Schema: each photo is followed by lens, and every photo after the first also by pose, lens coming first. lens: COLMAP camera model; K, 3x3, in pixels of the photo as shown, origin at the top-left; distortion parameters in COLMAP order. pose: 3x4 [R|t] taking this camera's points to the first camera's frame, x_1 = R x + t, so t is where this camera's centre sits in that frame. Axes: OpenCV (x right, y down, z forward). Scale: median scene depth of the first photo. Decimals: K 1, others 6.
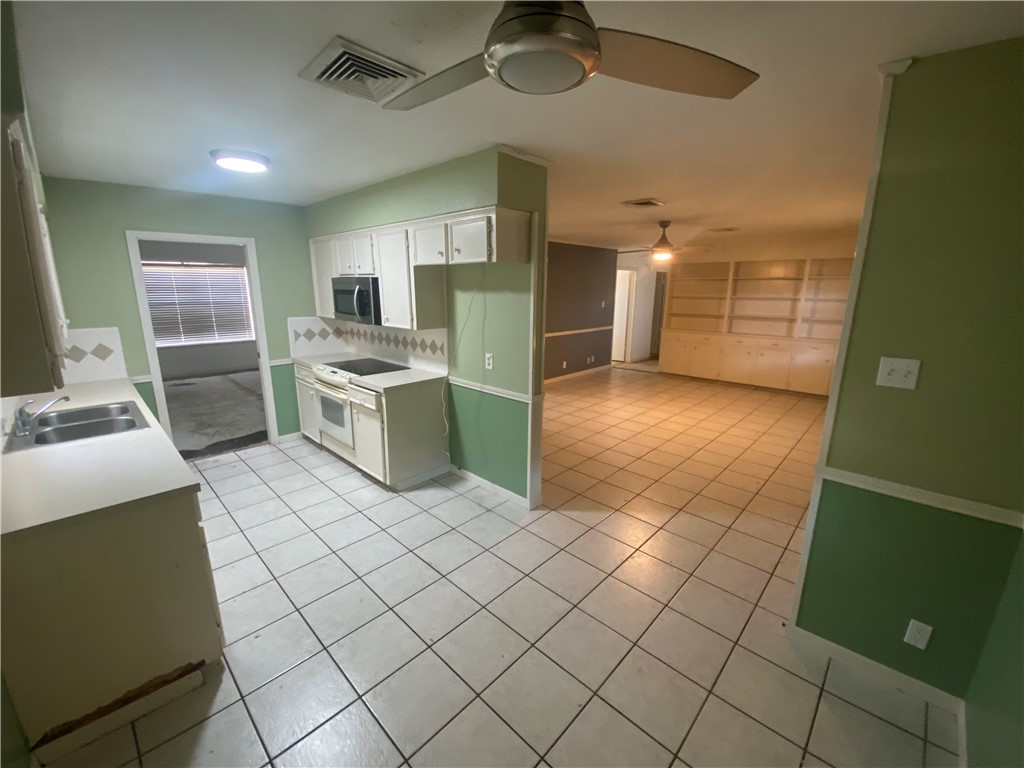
lens RADIAL K [[419.8, 0, 513.9], [0, 419.8, 379.8], [0, 0, 1]] dist [0.008675, -0.012326]
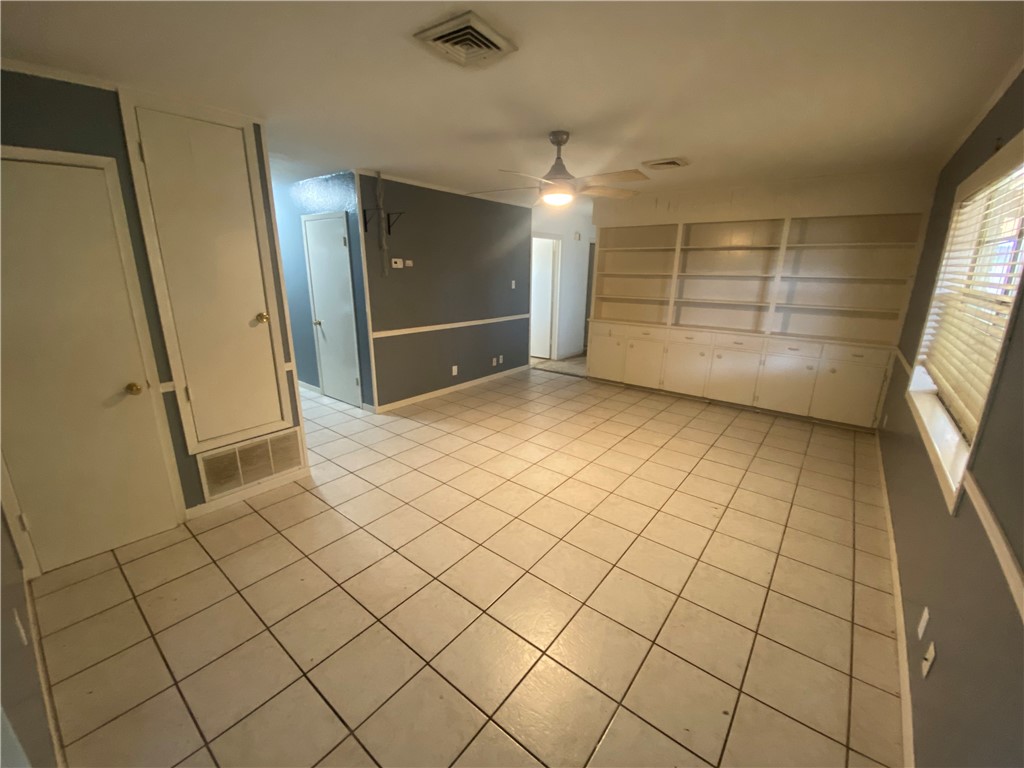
lens RADIAL K [[419.8, 0, 513.5], [0, 419.8, 382.5], [0, 0, 1]] dist [0.008675, -0.012326]
pose [[0.995761, -0.019349, 0.089917, 0.173137], [0.014693, 0.998531, 0.052161, -0.056769], [-0.090794, -0.050619, 0.994582, 0.313812]]
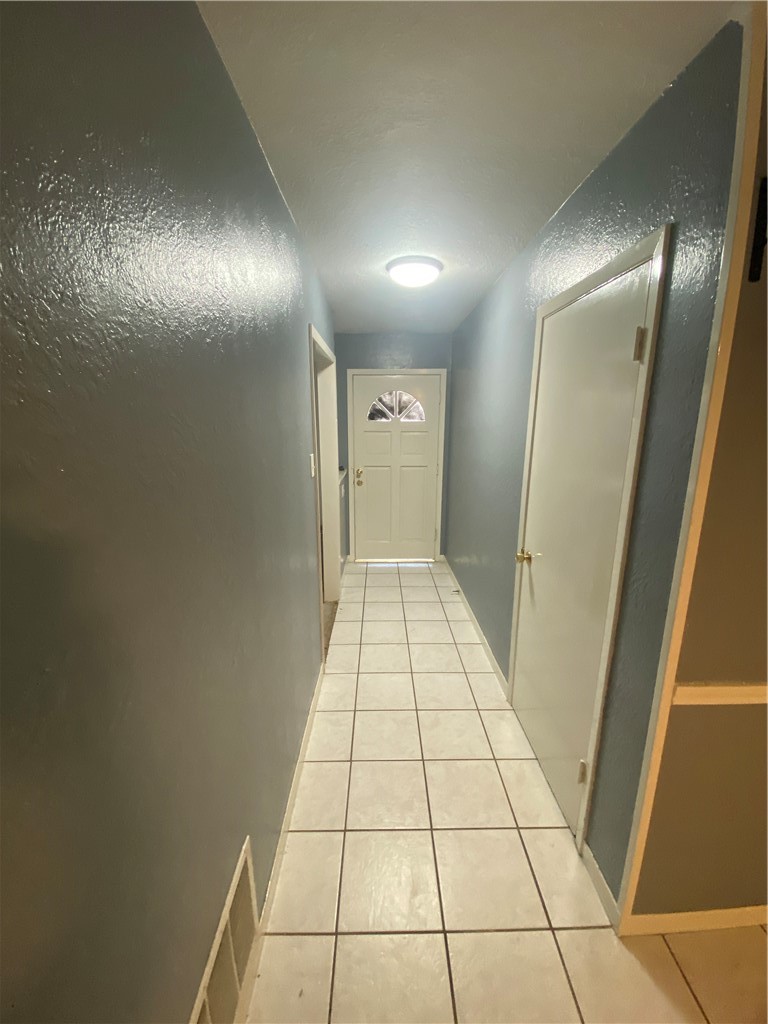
lens RADIAL K [[419.8, 0, 384.1], [0, 419.8, 511.6], [0, 0, 1]] dist [0.008675, -0.012326]
pose [[0.699271, 0.158064, -0.697163, 0.077340], [-0.147860, 0.986140, 0.075275, -0.136472], [0.699398, 0.050445, 0.712950, 0.650246]]
